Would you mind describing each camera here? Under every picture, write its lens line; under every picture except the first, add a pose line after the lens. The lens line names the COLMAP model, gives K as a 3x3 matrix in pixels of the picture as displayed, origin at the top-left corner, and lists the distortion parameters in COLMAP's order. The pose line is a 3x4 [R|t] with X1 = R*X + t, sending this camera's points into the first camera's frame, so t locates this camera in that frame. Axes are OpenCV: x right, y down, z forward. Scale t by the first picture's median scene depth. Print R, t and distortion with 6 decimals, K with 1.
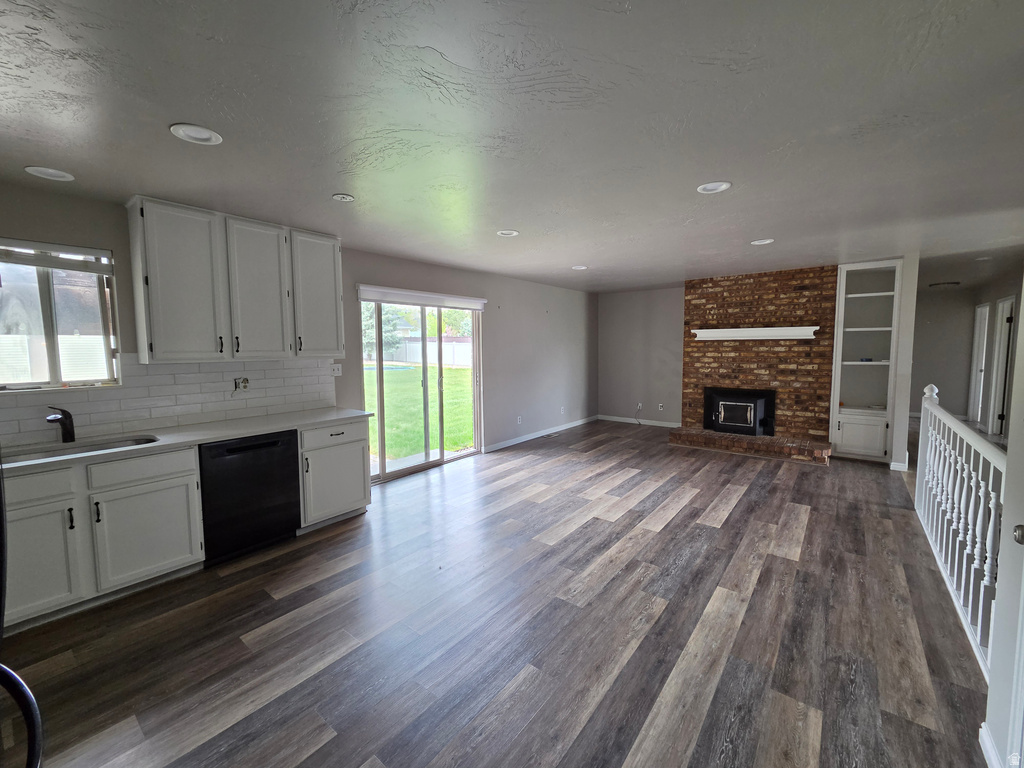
lens RADIAL K [[418.8, 0, 510.5], [0, 418.8, 380.0], [0, 0, 1]] dist [0.000536, 0.000060]
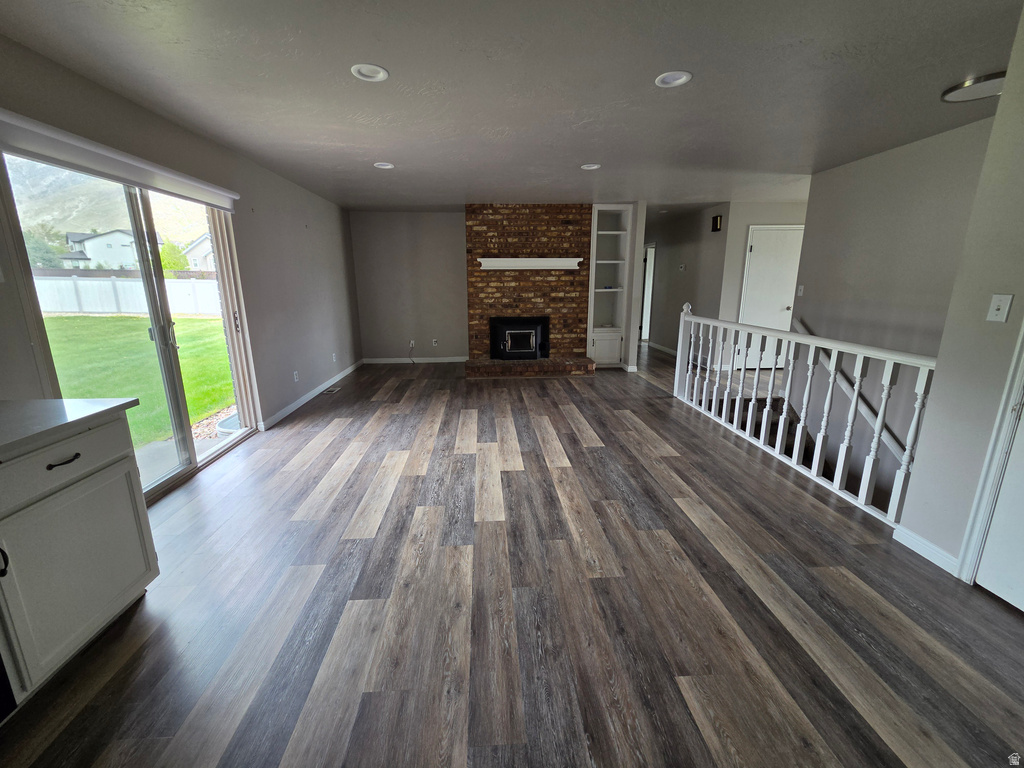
lens RADIAL K [[419.4, 0, 507.3], [0, 419.4, 380.2], [0, 0, 1]] dist [0.000704, 0.000081]
pose [[0.742162, -0.149745, 0.653278, -0.235826], [0.054451, 0.984970, 0.163916, 0.002499], [-0.668005, -0.086081, 0.739161, 0.271745]]
